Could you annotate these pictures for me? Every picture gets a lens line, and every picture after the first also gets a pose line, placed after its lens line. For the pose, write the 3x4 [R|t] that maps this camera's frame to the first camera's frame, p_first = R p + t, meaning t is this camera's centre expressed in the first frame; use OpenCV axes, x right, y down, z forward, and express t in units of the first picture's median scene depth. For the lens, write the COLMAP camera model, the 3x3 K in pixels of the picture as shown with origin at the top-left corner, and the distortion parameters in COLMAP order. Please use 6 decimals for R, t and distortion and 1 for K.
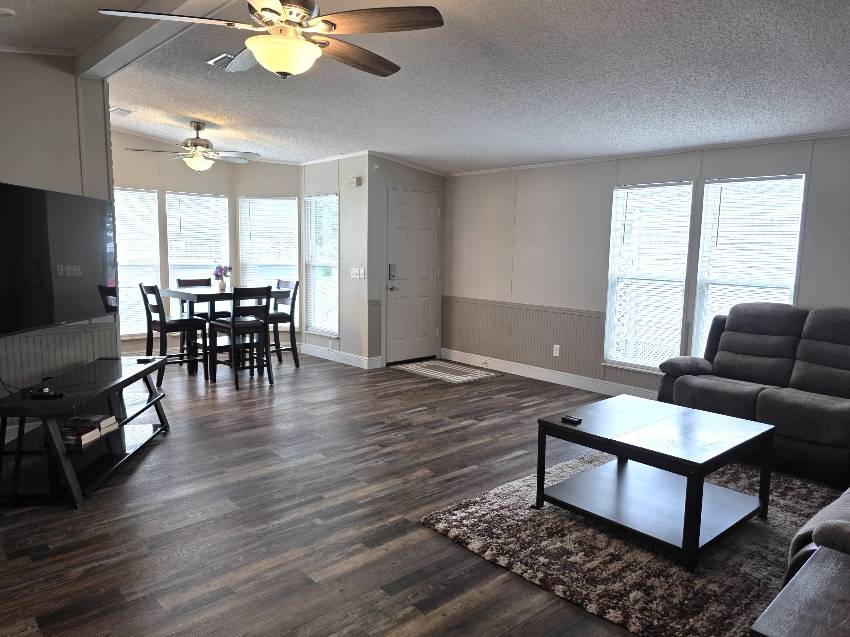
lens RADIAL K [[585.2, 0, 426.7], [0, 585.2, 323.8], [0, 0, 1]] dist [0.070619, -0.056058]
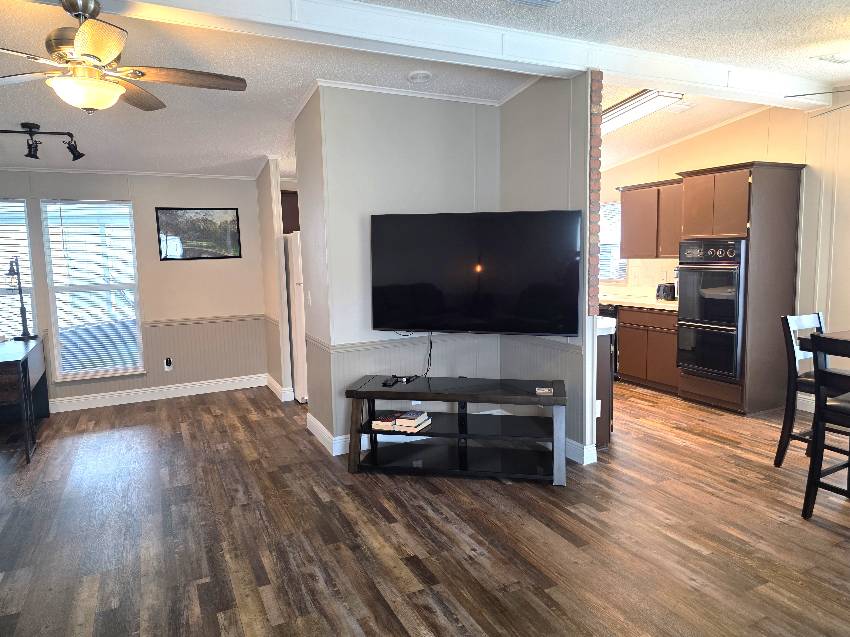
lens RADIAL K [[577.3, 0, 425.5], [0, 577.3, 311.3], [0, 0, 1]] dist [0.067397, -0.053729]
pose [[-0.255819, 0.094601, -0.962085, 0.223879], [-0.123448, 0.983856, 0.129567, -0.086997], [0.958810, 0.151913, -0.240011, 0.632203]]
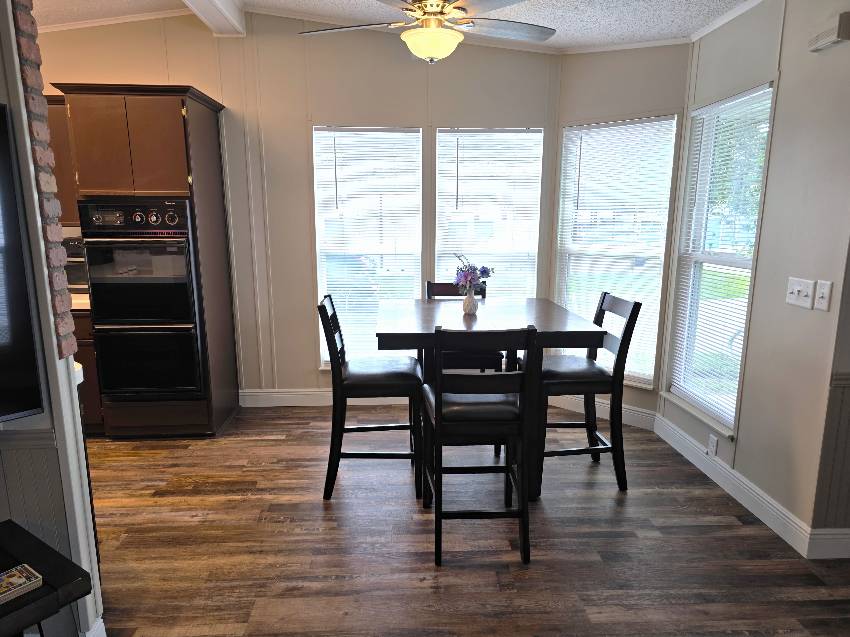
lens RADIAL K [[585.2, 0, 426.7], [0, 585.2, 323.8], [0, 0, 1]] dist [0.070619, -0.056058]
pose [[0.779637, 0.104200, -0.617502, -0.070229], [-0.076993, 0.994528, 0.070613, -0.074231], [0.621481, -0.007510, 0.783393, 0.550452]]
